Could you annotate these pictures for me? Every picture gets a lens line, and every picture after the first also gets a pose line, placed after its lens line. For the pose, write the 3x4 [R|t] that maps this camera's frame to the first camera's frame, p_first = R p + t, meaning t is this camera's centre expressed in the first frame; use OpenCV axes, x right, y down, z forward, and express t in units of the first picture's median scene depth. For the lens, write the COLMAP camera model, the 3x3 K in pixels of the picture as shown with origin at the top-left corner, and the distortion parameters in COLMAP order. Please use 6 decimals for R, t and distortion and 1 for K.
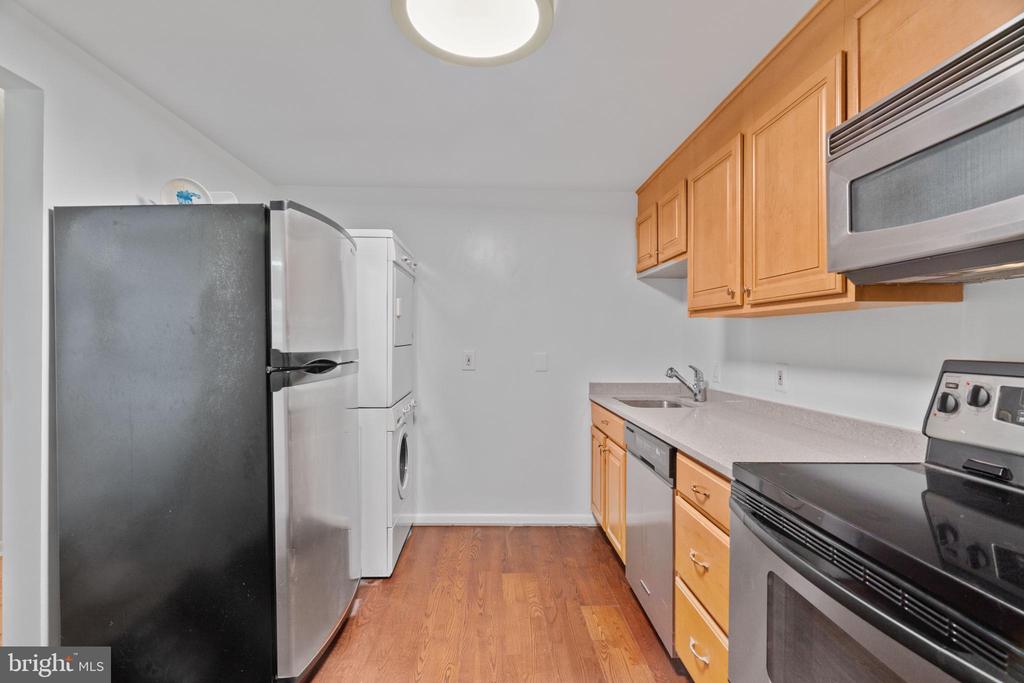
lens RADIAL K [[469.6, 0, 509.7], [0, 469.6, 335.4], [0, 0, 1]] dist [-0.001182, 0.000663]
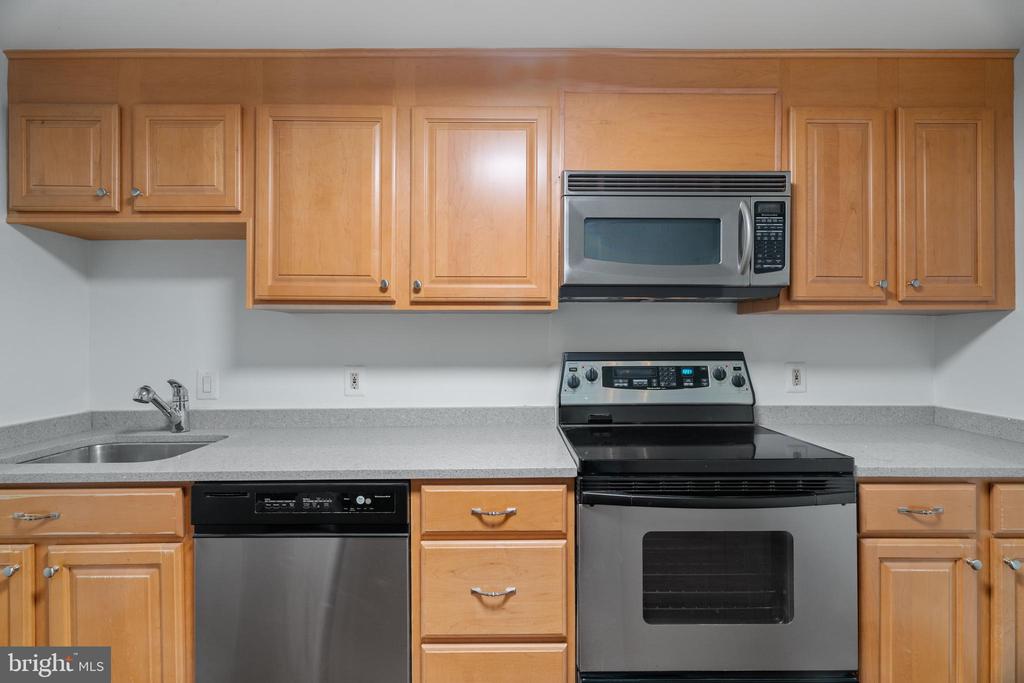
lens RADIAL K [[469.6, 0, 509.7], [0, 469.6, 335.4], [0, 0, 1]] dist [-0.001182, 0.000663]
pose [[0.035987, 0.002143, 0.999350, -0.387670], [-0.005300, 0.999984, -0.001953, 0.000598], [-0.999338, -0.005226, 0.035998, 0.768871]]
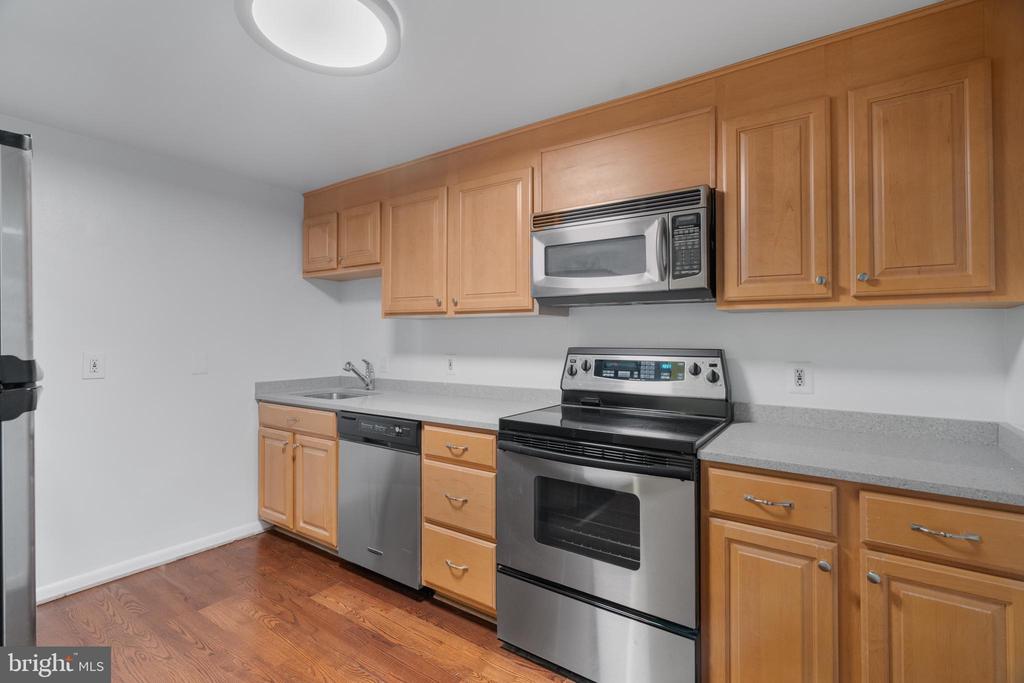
lens RADIAL K [[472.6, 0, 496.9], [0, 472.6, 324.8], [0, 0, 1]] dist [-0.001735, 0.000048]
pose [[0.609387, 0.015996, 0.792711, -0.513126], [-0.004289, 0.999848, -0.016879, -0.004237], [-0.792861, 0.006885, 0.609364, 0.050787]]
